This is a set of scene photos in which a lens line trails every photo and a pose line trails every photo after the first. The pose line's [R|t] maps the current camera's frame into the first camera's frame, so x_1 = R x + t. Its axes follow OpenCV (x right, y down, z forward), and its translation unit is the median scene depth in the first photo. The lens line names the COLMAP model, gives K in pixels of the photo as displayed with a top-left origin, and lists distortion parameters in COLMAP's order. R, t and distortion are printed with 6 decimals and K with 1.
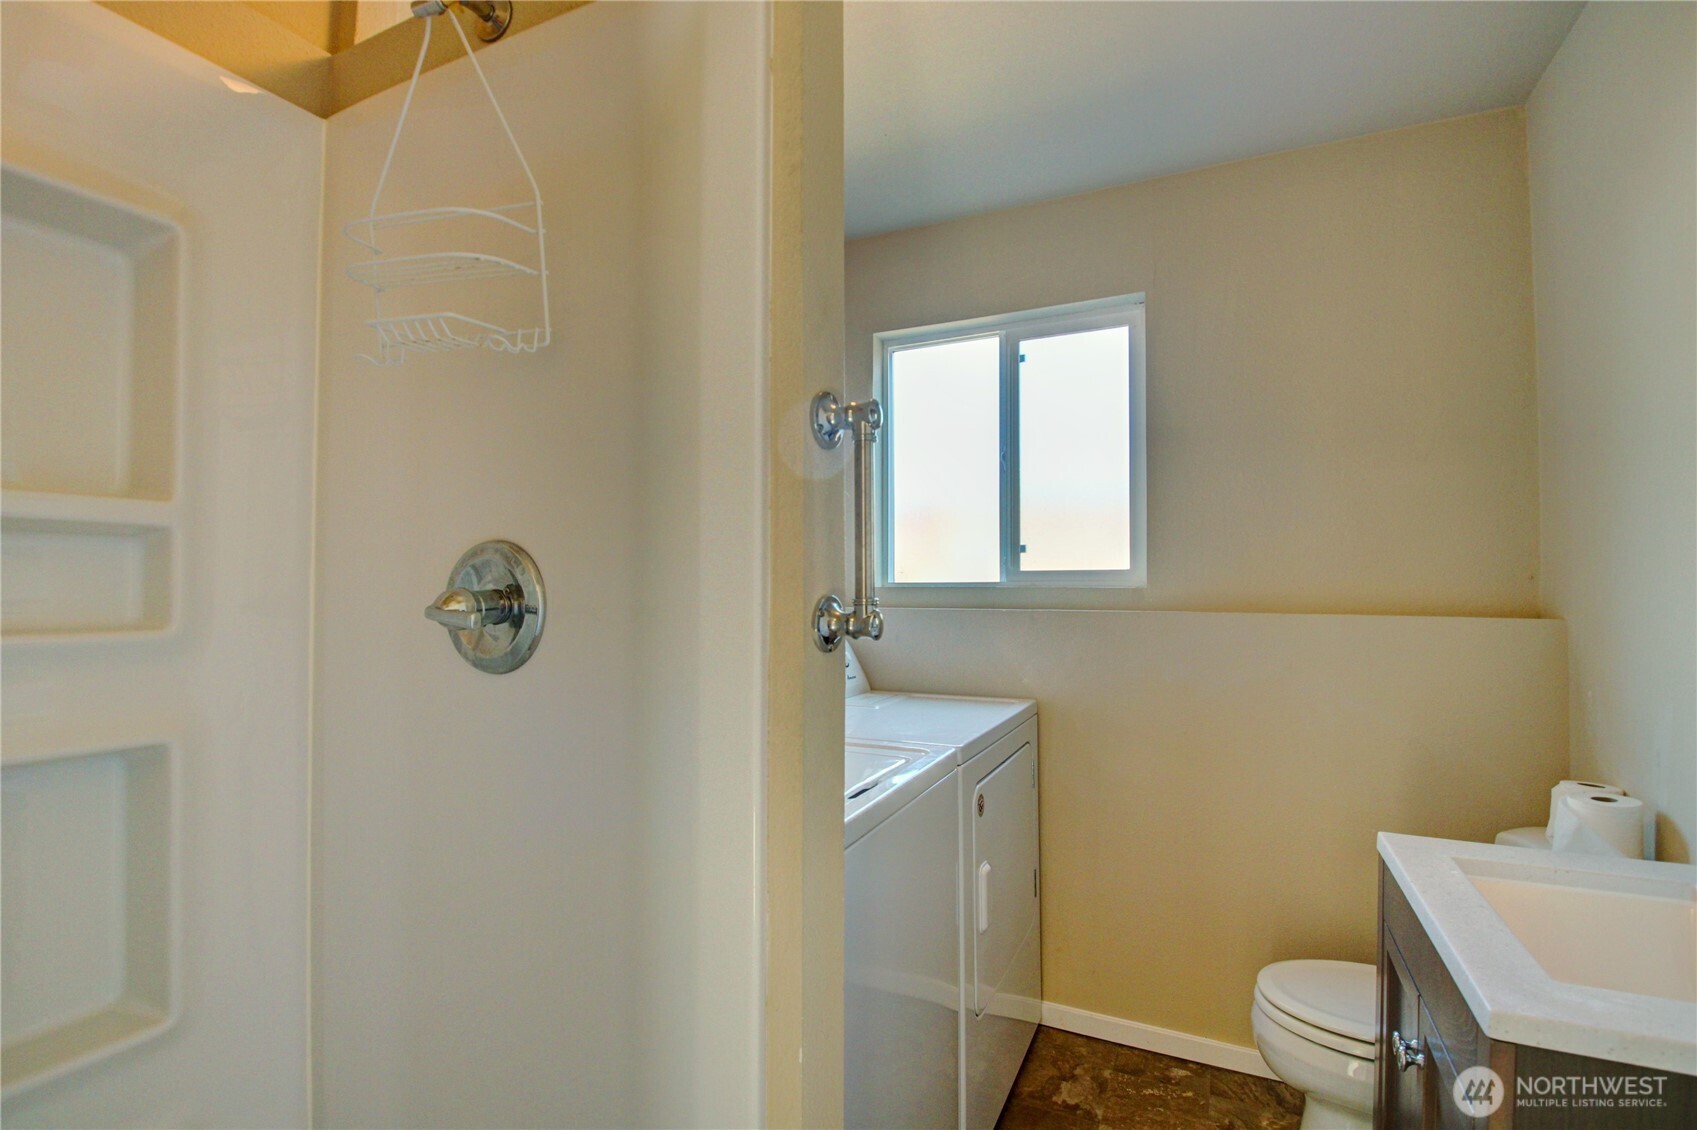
lens RADIAL K [[789.3, 0, 839.7], [0, 789.3, 574.4], [0, 0, 1]] dist [0.024097, -0.034280]
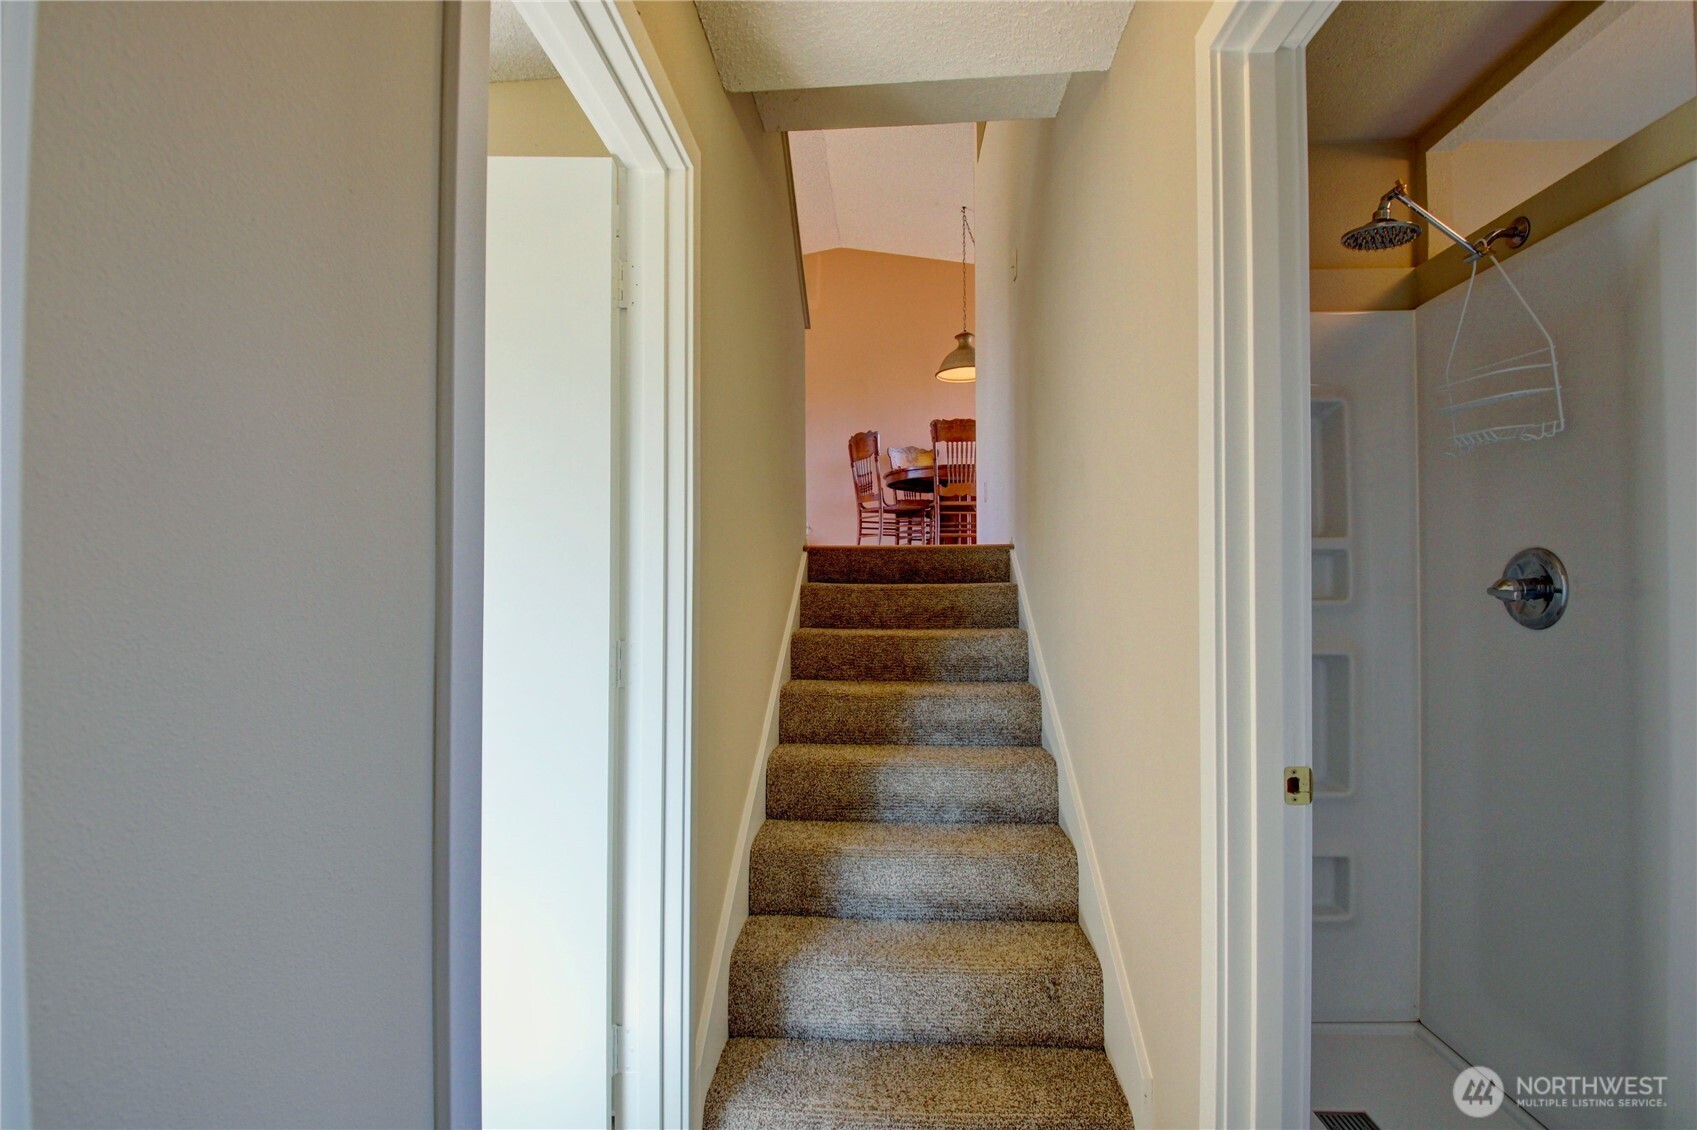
lens RADIAL K [[789.3, 0, 839.7], [0, 789.3, 574.4], [0, 0, 1]] dist [0.024097, -0.034280]
pose [[0.377368, -0.015377, -0.925936, 0.557842], [0.027533, 0.999606, -0.005379, -0.020678], [0.925654, -0.023464, 0.377643, -0.992683]]
